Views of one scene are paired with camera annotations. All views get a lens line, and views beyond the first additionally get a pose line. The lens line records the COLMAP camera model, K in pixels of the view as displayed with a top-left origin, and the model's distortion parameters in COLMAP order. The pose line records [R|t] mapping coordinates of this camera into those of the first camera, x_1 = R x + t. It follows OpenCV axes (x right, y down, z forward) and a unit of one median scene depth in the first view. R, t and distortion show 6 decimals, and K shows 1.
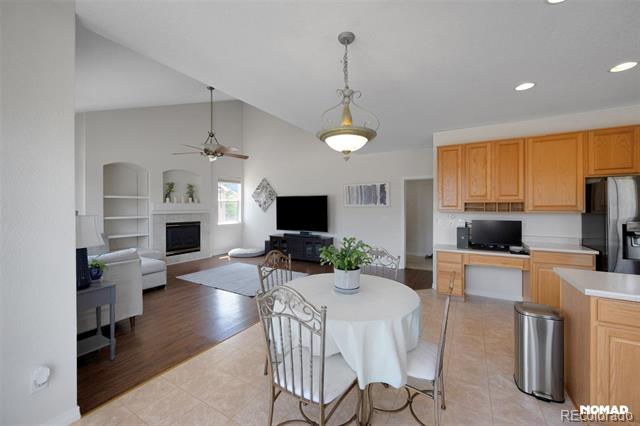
lens RADIAL K [[256.2, 0, 321.5], [0, 256.2, 207.6], [0, 0, 1]] dist [-0.001381, 0.000115]
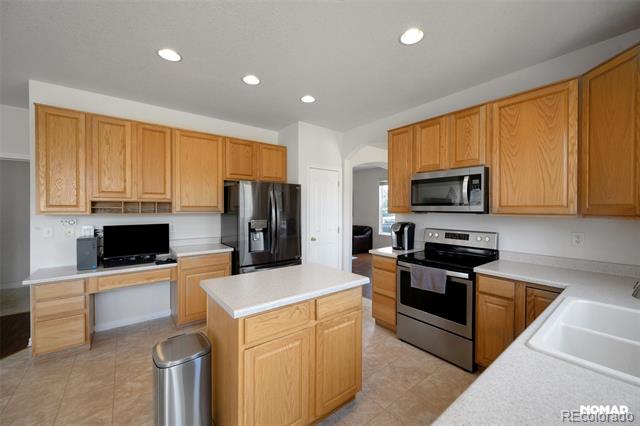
lens RADIAL K [[256.2, 0, 321.6], [0, 256.2, 209.2], [0, 0, 1]] dist [-0.001381, 0.000115]
pose [[0.376661, -0.005440, 0.926335, 0.178379], [0.000000, 0.999983, 0.005872, -0.001478], [-0.926351, -0.002211, 0.376654, 0.200548]]
